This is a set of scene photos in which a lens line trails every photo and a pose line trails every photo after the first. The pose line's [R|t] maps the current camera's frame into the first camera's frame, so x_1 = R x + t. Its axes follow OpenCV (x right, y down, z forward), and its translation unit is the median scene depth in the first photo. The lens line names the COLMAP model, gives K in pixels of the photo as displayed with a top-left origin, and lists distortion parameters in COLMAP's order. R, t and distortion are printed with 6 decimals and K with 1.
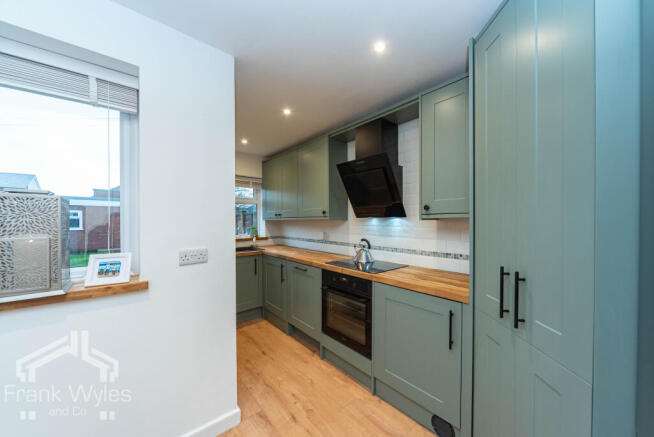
lens RADIAL K [[232.9, 0, 326.8], [0, 232.9, 224.5], [0, 0, 1]] dist [-0.009276, -0.000003]
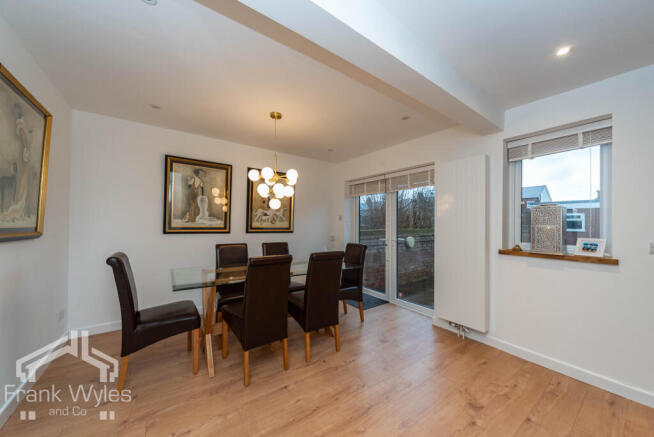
lens RADIAL K [[232.9, 0, 326.8], [0, 232.9, 224.5], [0, 0, 1]] dist [-0.009276, -0.000003]
pose [[-0.090575, -0.000864, -0.995889, 0.812435], [-0.012503, 0.999922, 0.000269, 0.051739], [0.995811, 0.012476, -0.090579, -0.676119]]
